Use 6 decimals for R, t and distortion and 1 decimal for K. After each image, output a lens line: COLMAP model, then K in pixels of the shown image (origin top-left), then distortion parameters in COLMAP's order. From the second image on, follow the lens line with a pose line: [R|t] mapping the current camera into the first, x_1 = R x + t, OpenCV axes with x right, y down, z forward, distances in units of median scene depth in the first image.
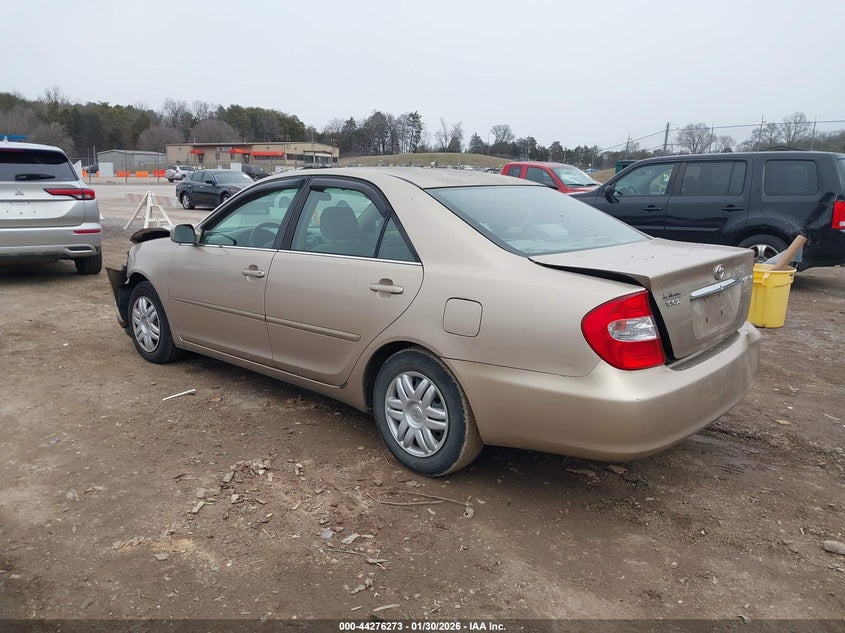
lens RADIAL K [[670.1, 0, 422.5], [0, 670.1, 316.5], [0, 0, 1]] dist [-0.002479, -0.001907]
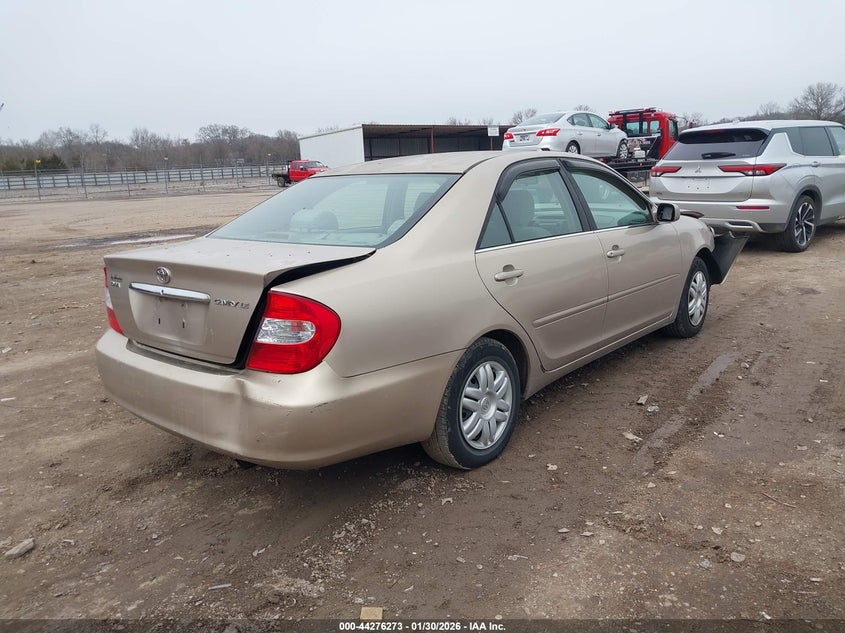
lens RADIAL K [[658.8, 0, 422.5], [0, 658.8, 316.5], [0, 0, 1]] dist [-0.049076, -0.001305]
pose [[0.025238, 0.197674, -0.979943, 0.504880], [-0.156999, 0.968875, 0.191398, -0.081633], [0.987276, 0.149019, 0.055487, 0.507858]]
